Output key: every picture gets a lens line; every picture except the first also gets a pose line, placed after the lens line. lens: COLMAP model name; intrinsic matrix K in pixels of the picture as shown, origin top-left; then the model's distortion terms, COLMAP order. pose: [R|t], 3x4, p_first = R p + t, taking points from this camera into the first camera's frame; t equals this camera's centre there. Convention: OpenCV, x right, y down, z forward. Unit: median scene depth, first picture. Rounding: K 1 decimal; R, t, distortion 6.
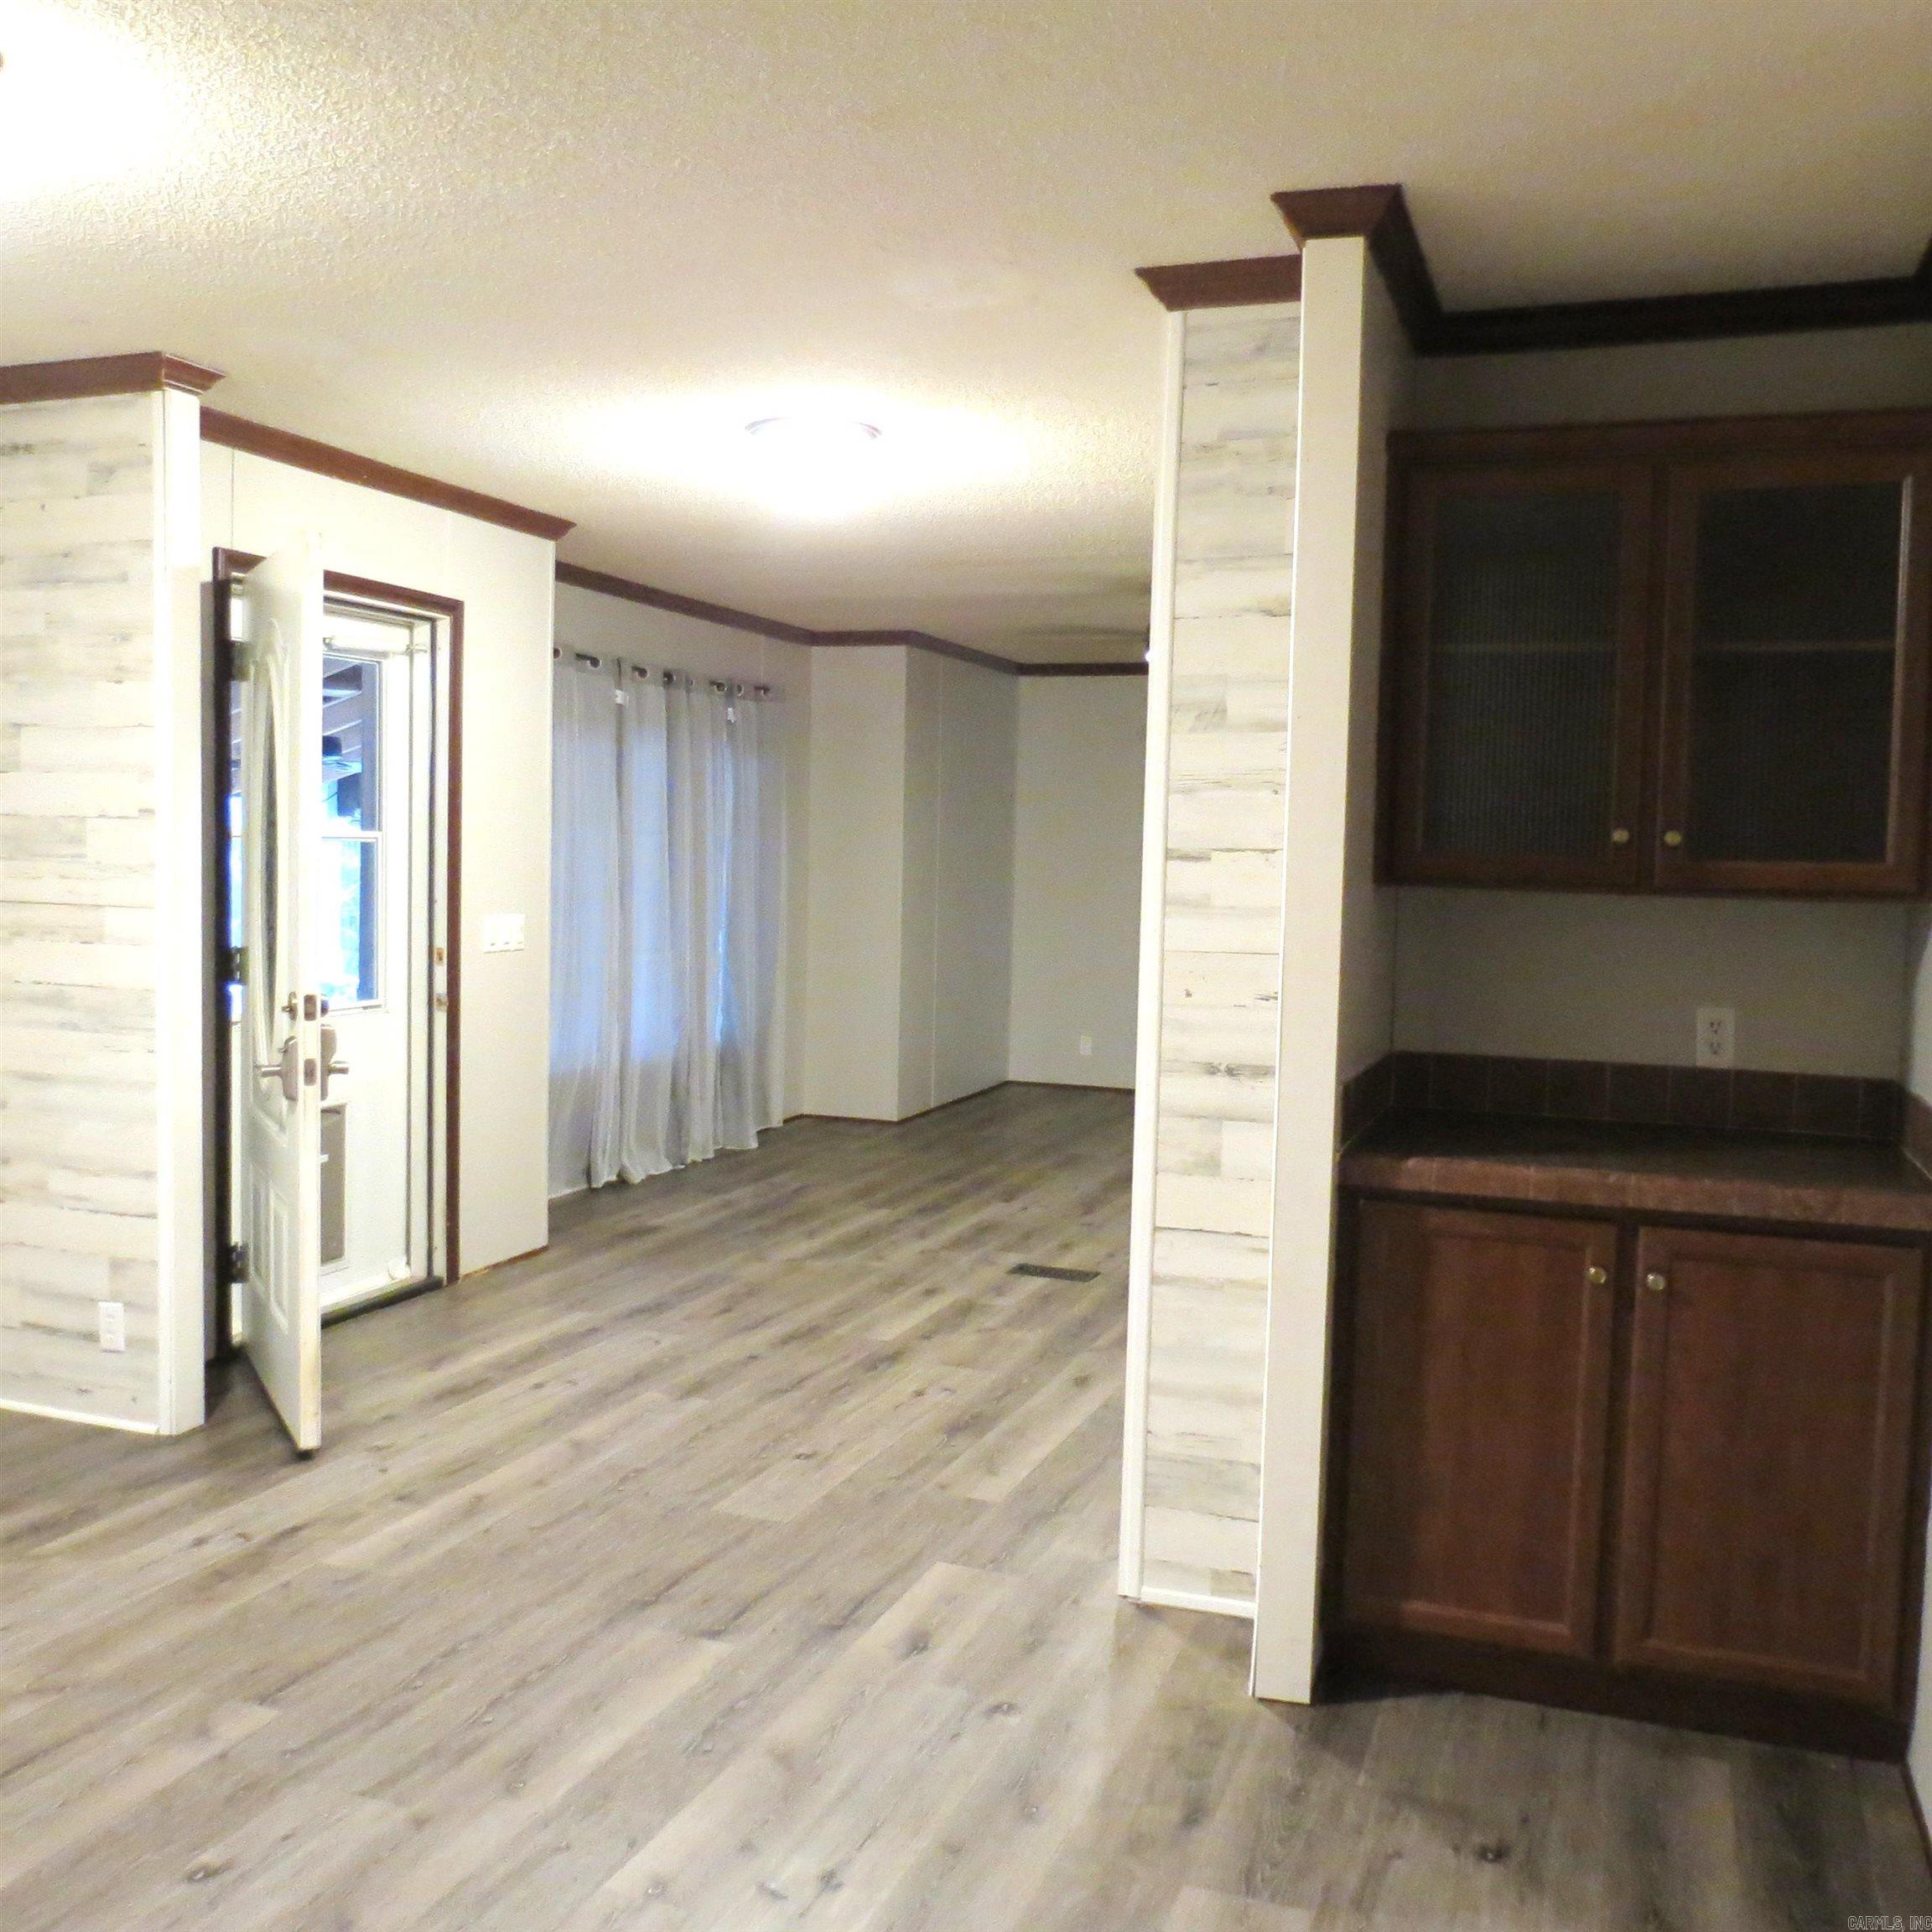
lens RADIAL K [[1844.6, 0, 966.0], [0, 1844.6, 966.0], [0, 0, 1]] dist [-0.008236, 0.001610]
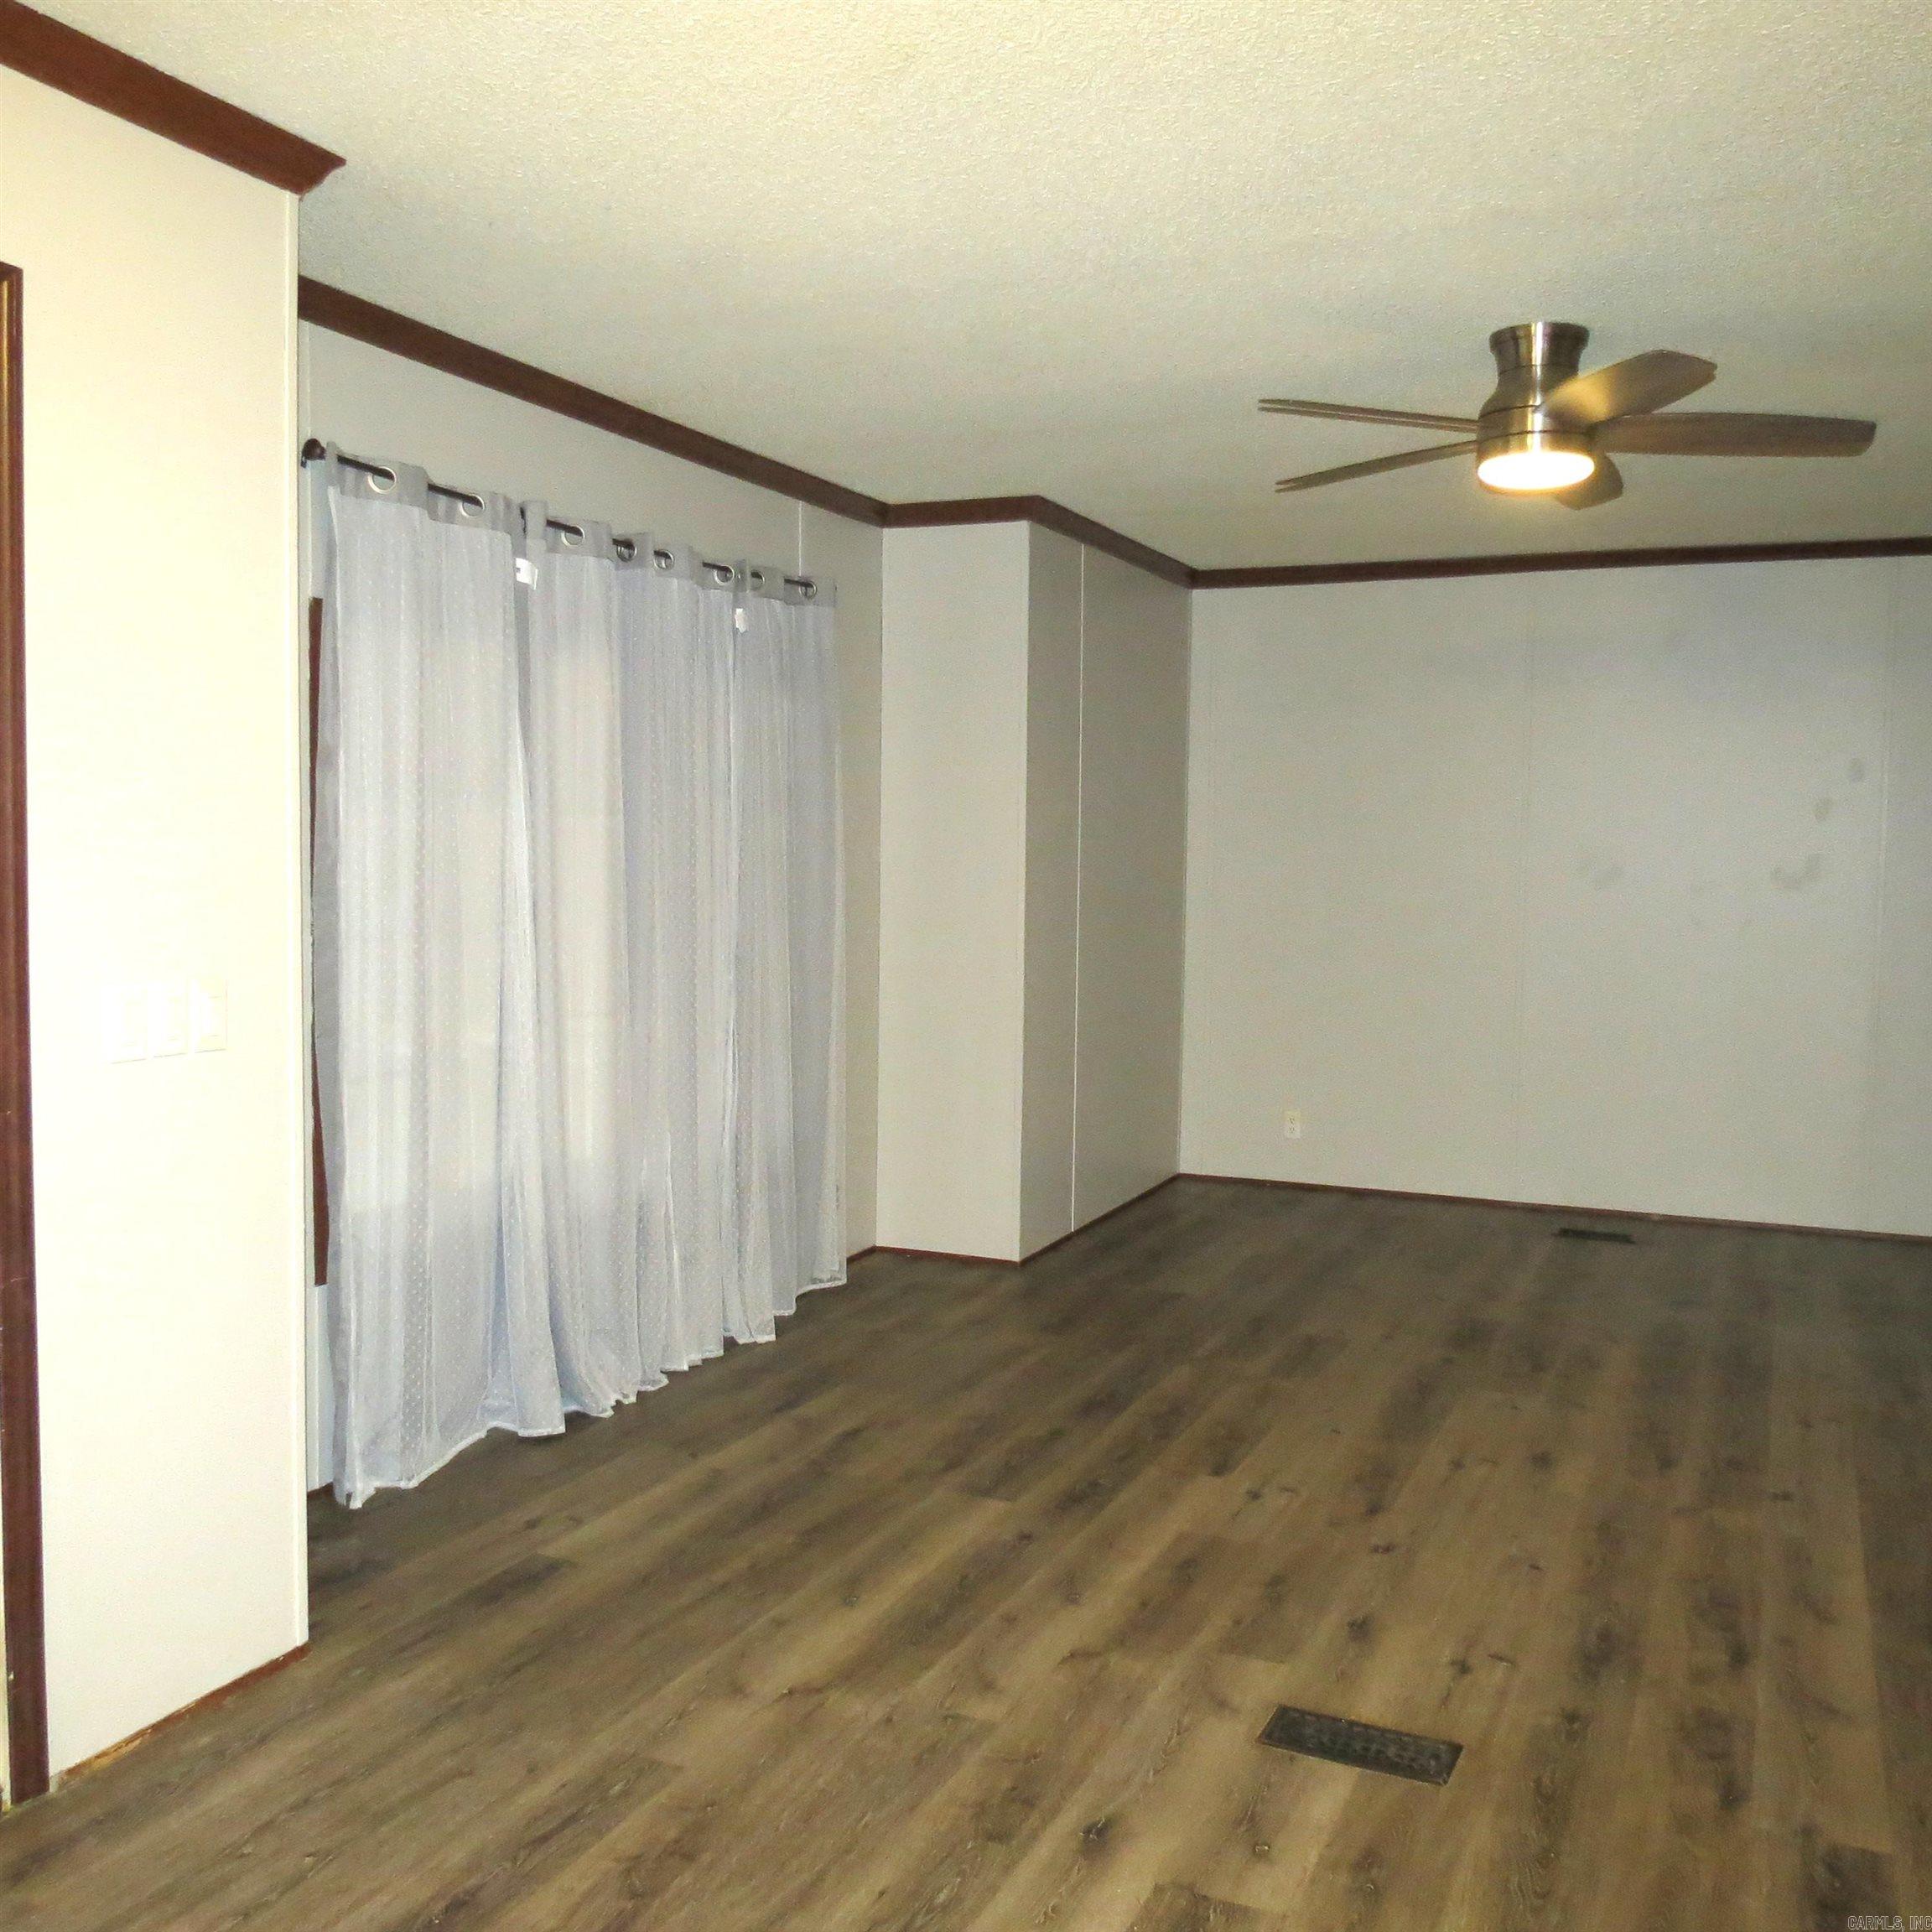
lens RADIAL K [[1844.6, 0, 966.0], [0, 1844.6, 966.0], [0, 0, 1]] dist [-0.008236, 0.001610]
pose [[0.997719, -0.006684, -0.067177, -0.026608], [0.006509, 0.999975, -0.002814, -0.038811], [0.067194, 0.002370, 0.997737, 0.769388]]
